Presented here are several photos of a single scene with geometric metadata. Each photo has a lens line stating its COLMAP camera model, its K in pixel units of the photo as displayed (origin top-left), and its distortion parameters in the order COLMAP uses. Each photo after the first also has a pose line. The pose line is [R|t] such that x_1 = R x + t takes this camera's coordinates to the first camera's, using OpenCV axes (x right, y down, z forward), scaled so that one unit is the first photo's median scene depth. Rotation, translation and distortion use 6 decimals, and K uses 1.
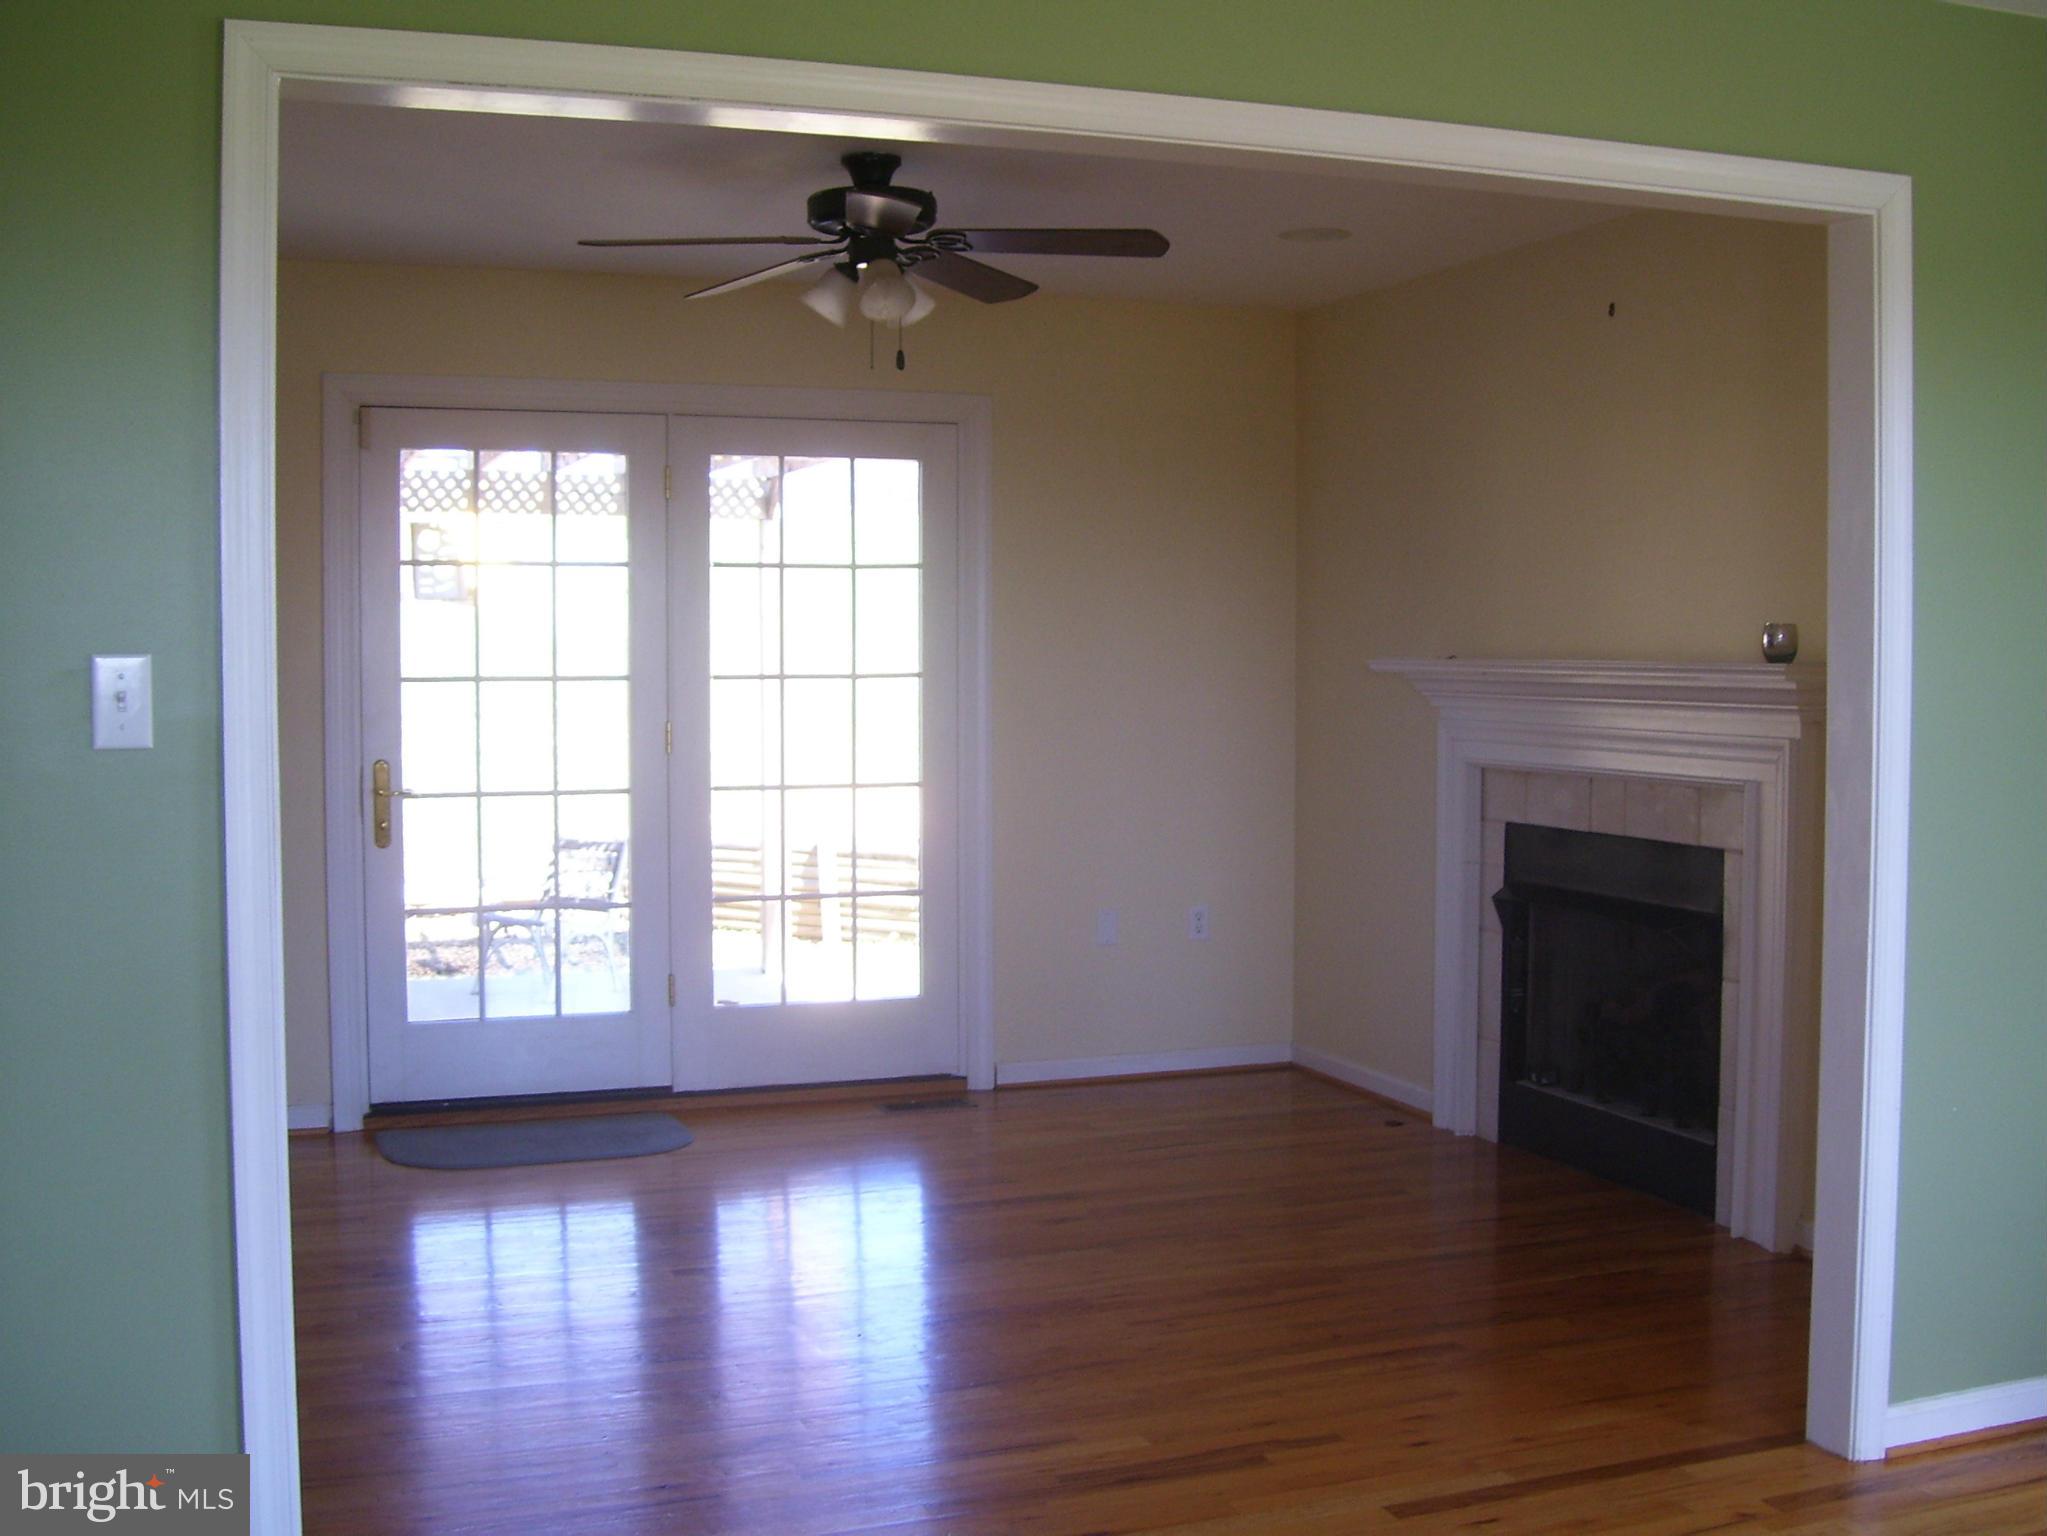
lens RADIAL K [[2259.6, 0, 1063.2], [0, 2259.6, 758.6], [0, 0, 1]] dist [-0.201098, 0.186098]
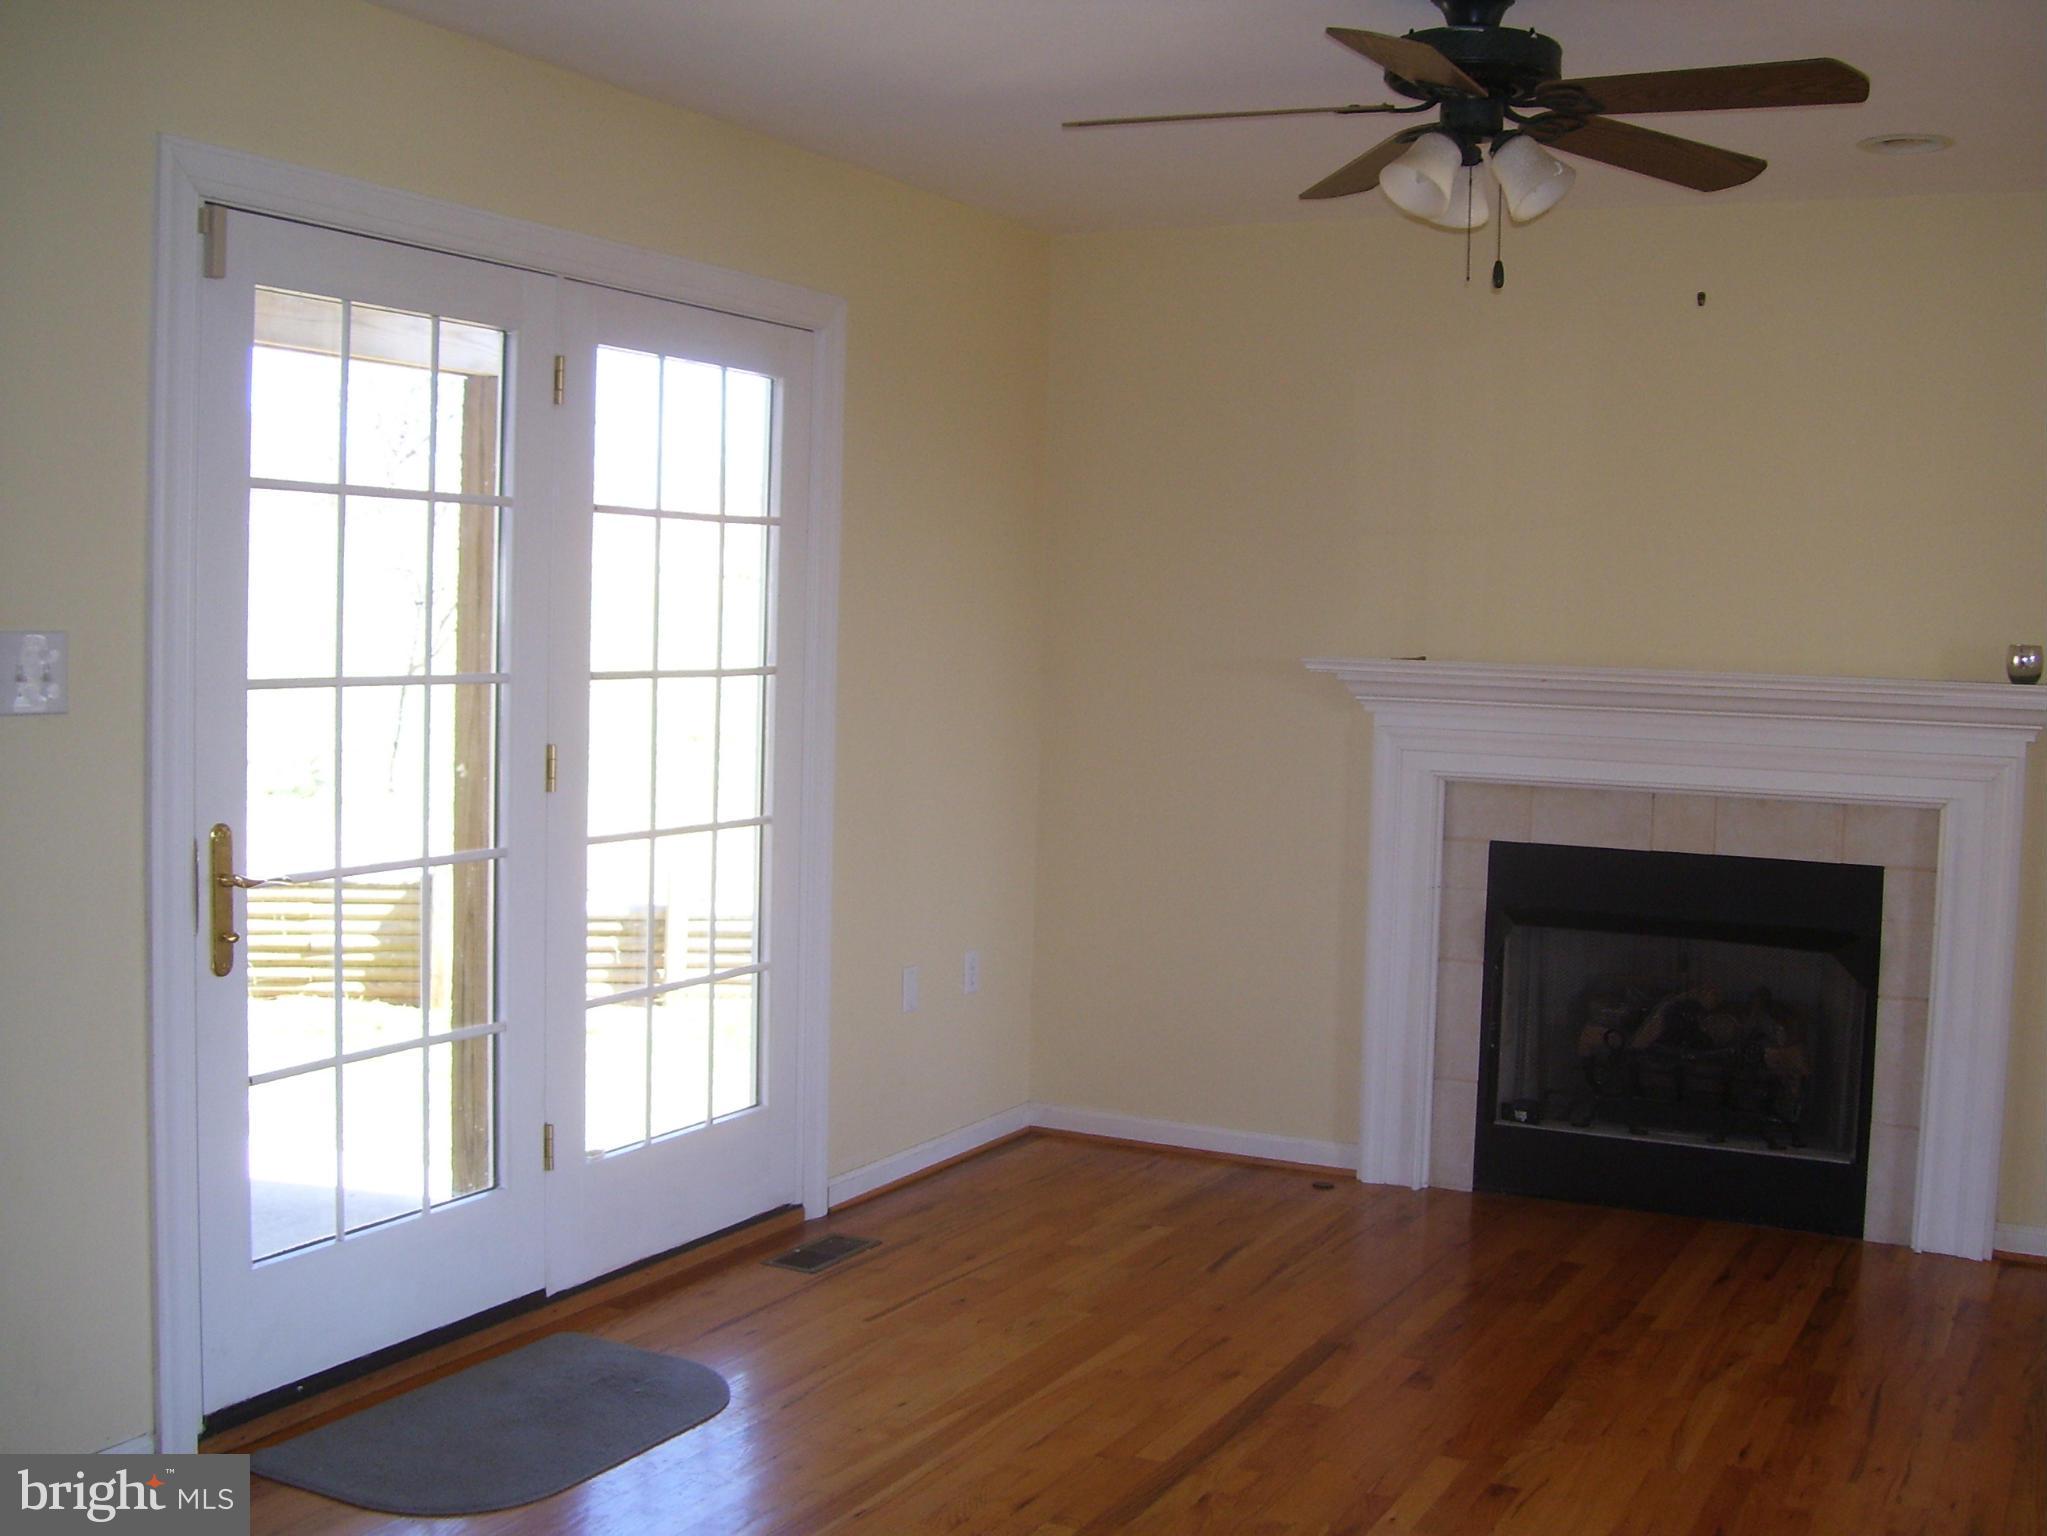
lens RADIAL K [[2259.6, 0, 1063.2], [0, 2259.6, 758.6], [0, 0, 1]] dist [-0.201098, 0.186098]
pose [[0.740517, -0.023260, 0.671634, -0.522329], [0.006737, 0.999608, 0.027191, -0.030018], [-0.672003, -0.015611, 0.740384, 0.426351]]
